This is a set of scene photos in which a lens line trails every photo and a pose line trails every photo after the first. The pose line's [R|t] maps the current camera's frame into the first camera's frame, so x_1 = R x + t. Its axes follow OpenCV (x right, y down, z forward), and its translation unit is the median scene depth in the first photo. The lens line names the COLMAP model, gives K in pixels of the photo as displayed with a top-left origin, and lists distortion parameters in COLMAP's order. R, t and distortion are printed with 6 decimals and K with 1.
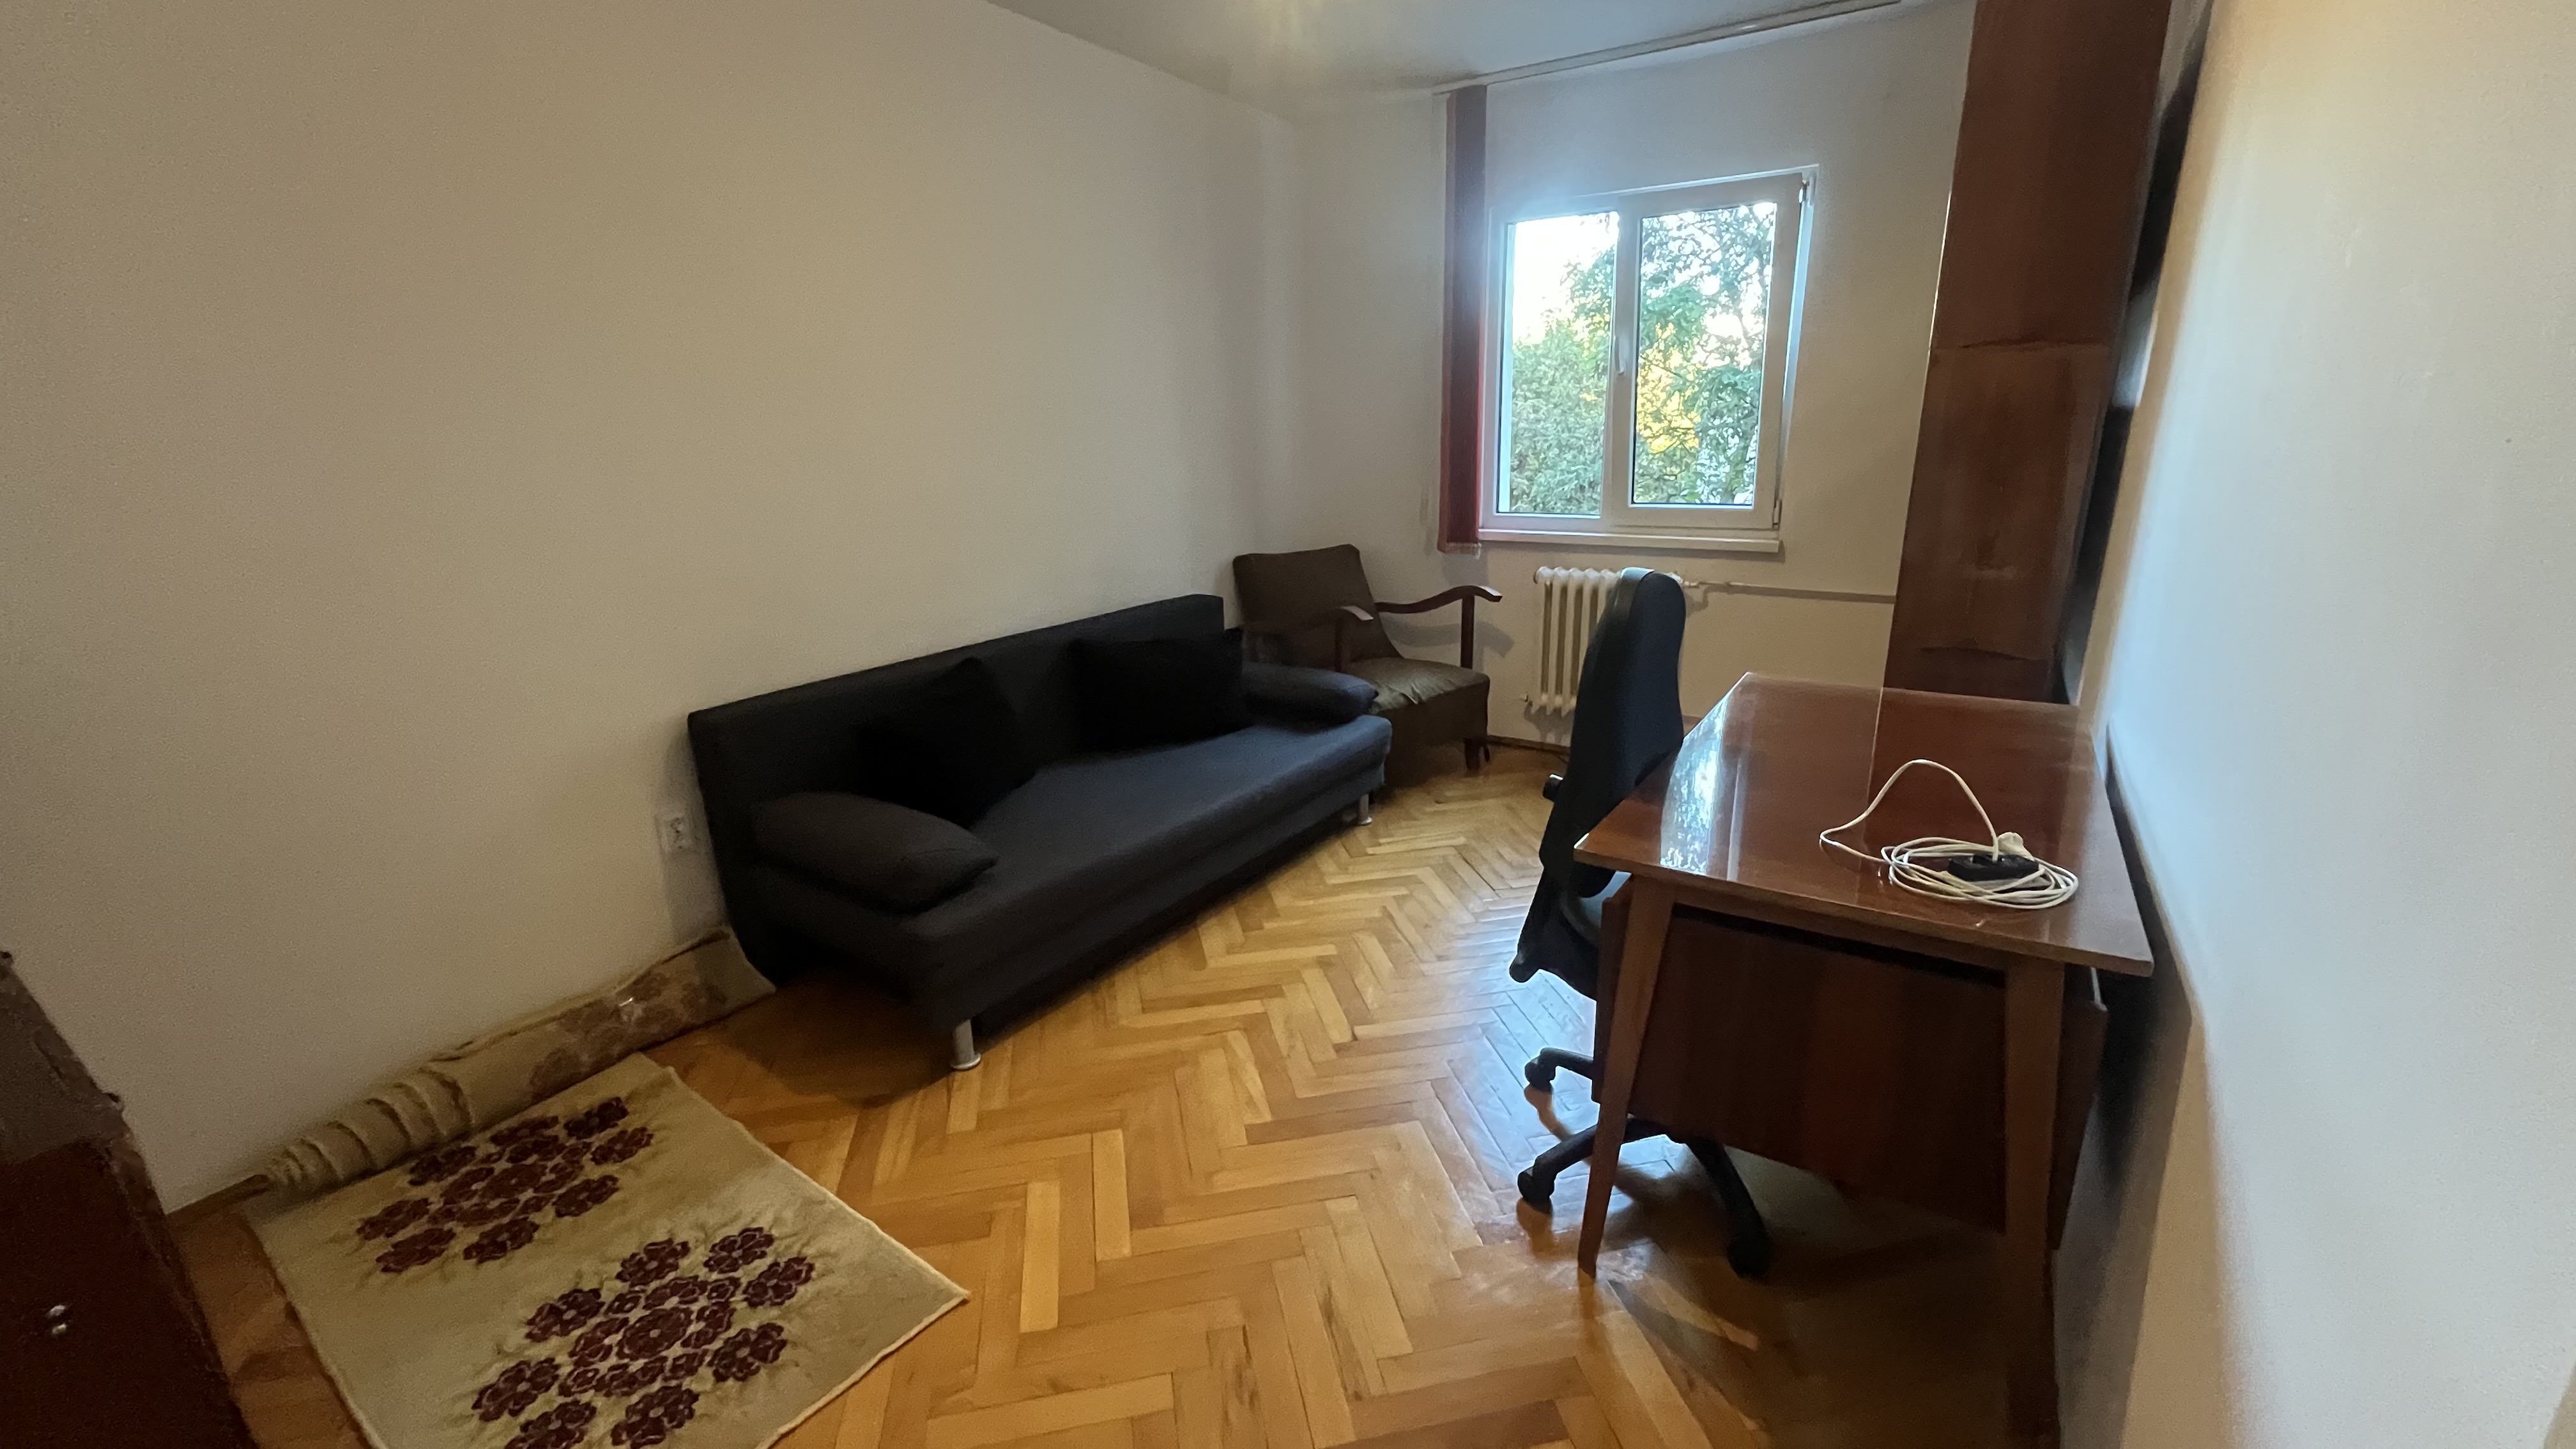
lens RADIAL K [[1045.1, 0, 1289.9], [0, 1045.1, 720.0], [0, 0, 1]] dist [-0.000058, -0.000008]
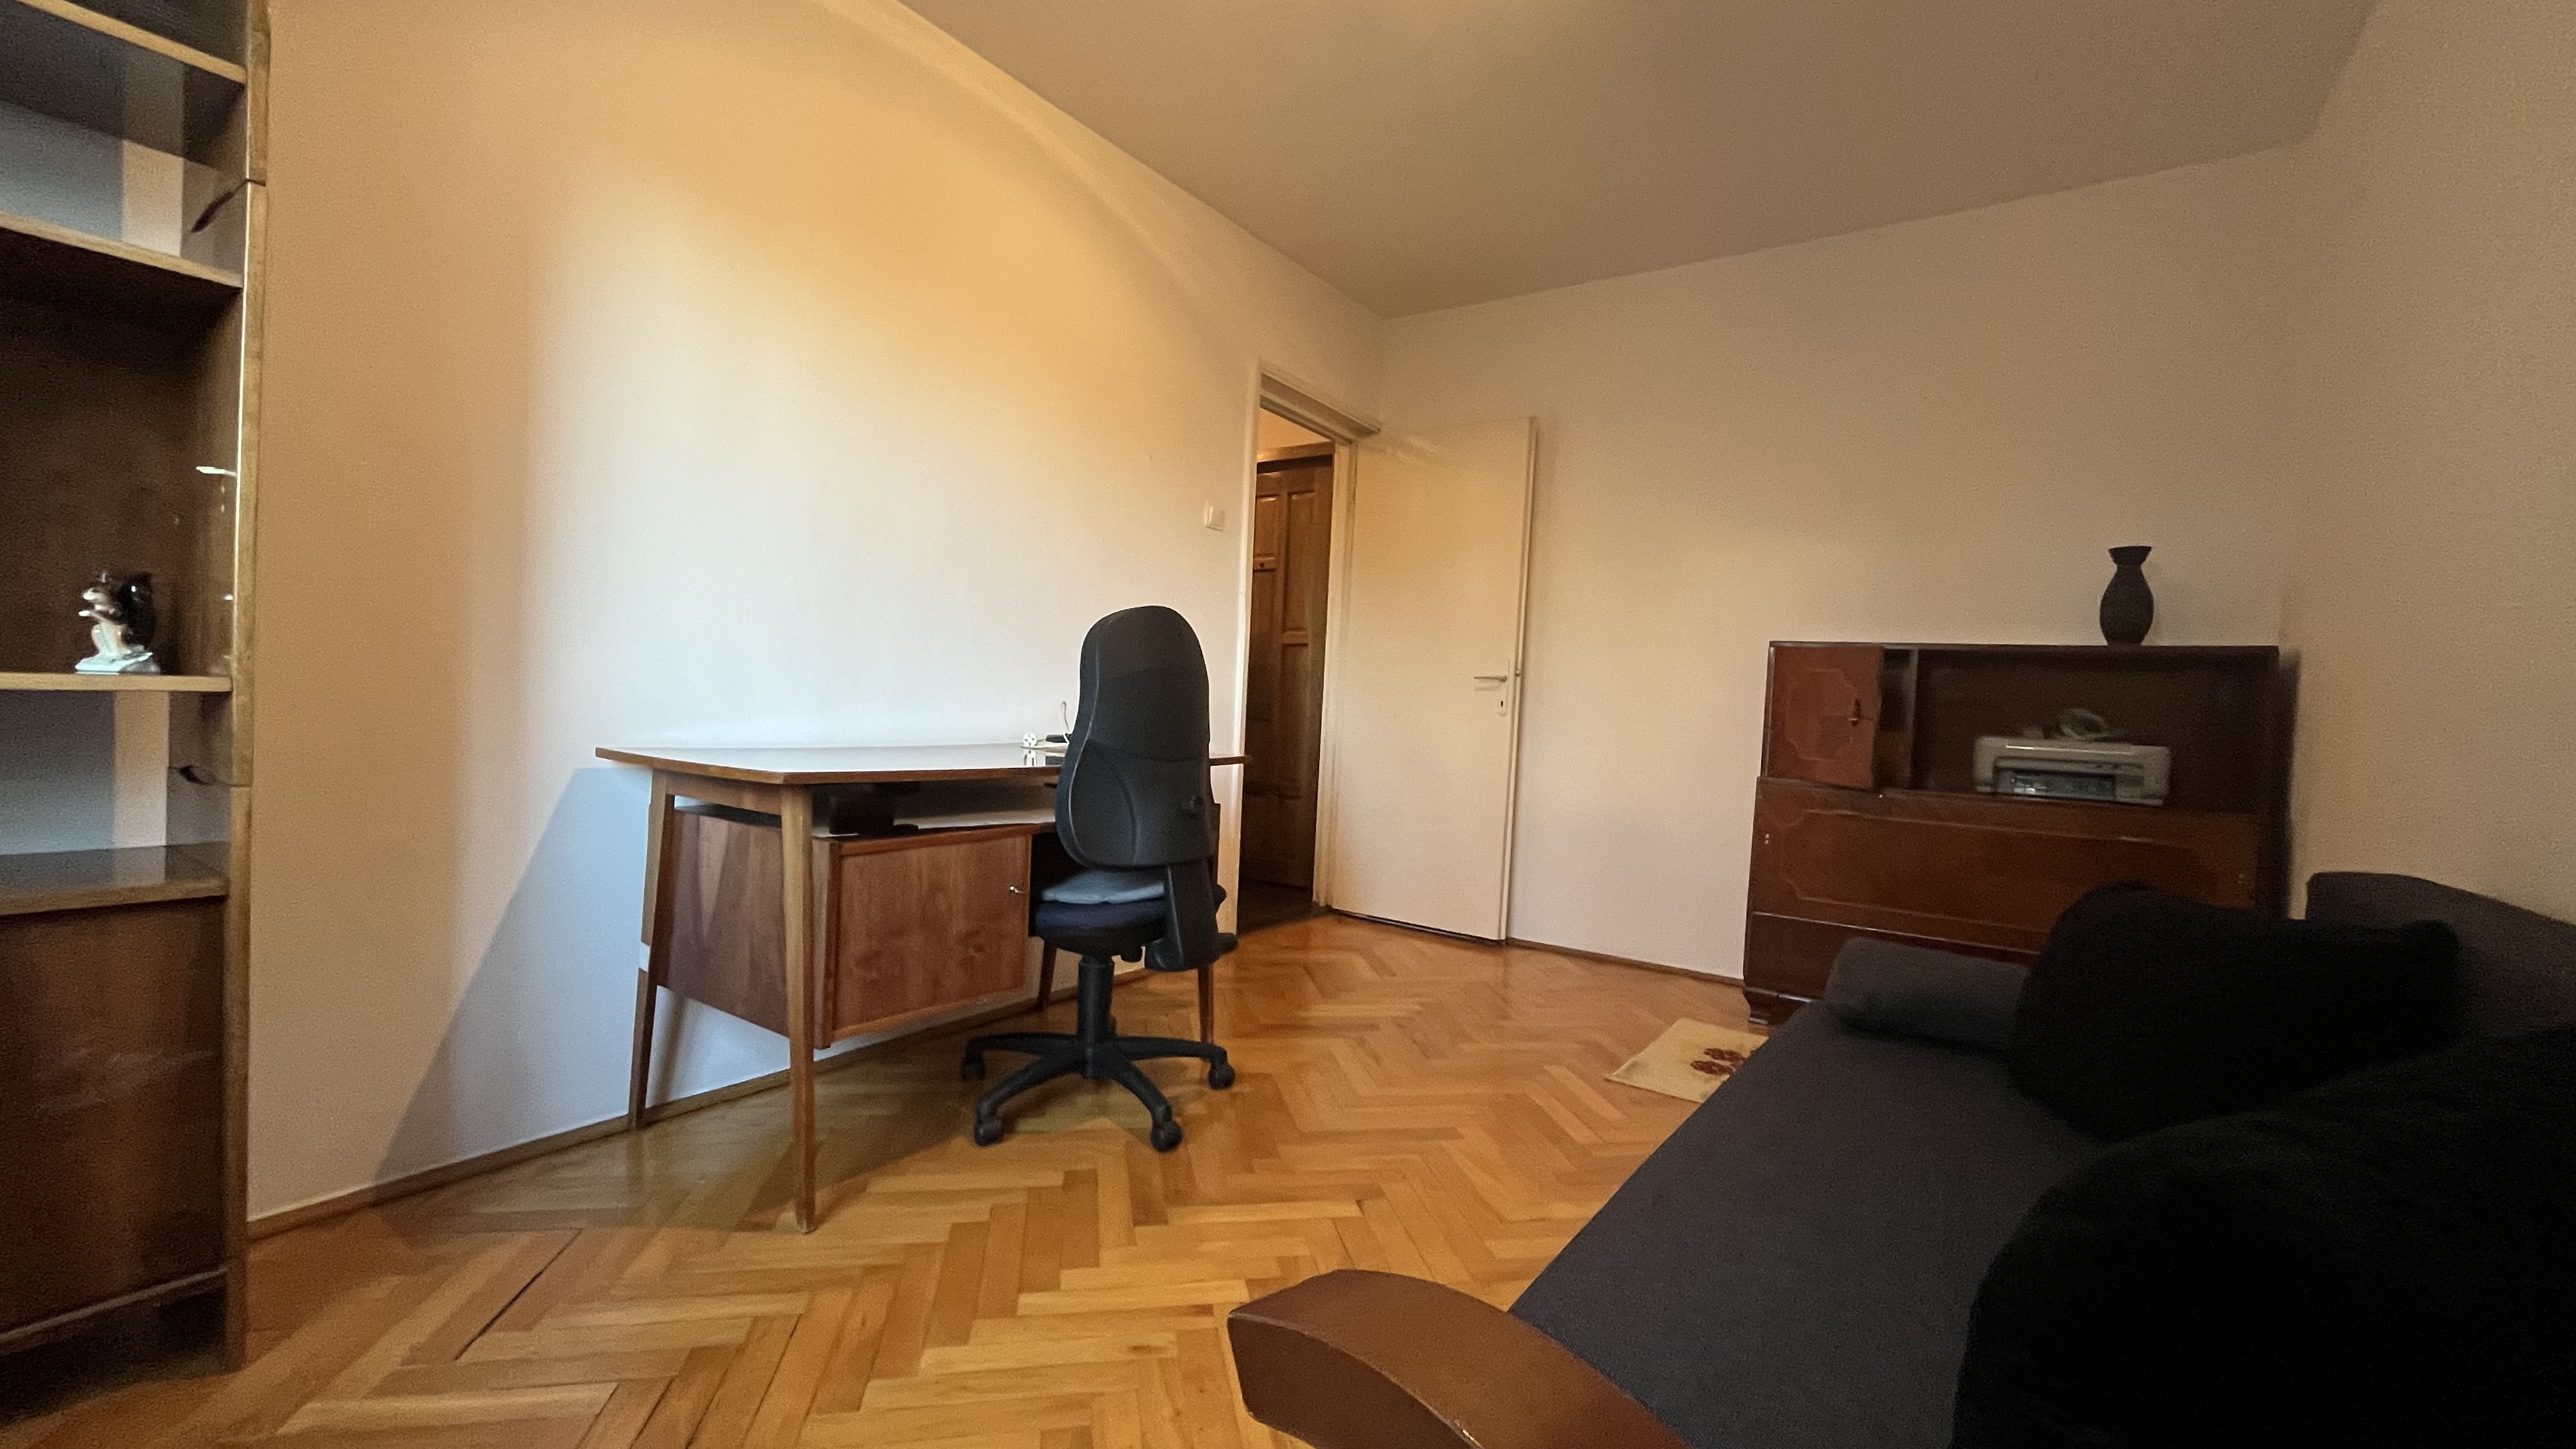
lens RADIAL K [[1045.1, 0, 1286.7], [0, 1045.1, 725.3], [0, 0, 1]] dist [-0.000058, -0.000008]
pose [[-0.999394, -0.033977, 0.007616, 0.127681], [-0.030217, 0.954962, 0.295185, -0.282823], [-0.017302, 0.294776, -0.955410, 1.704704]]
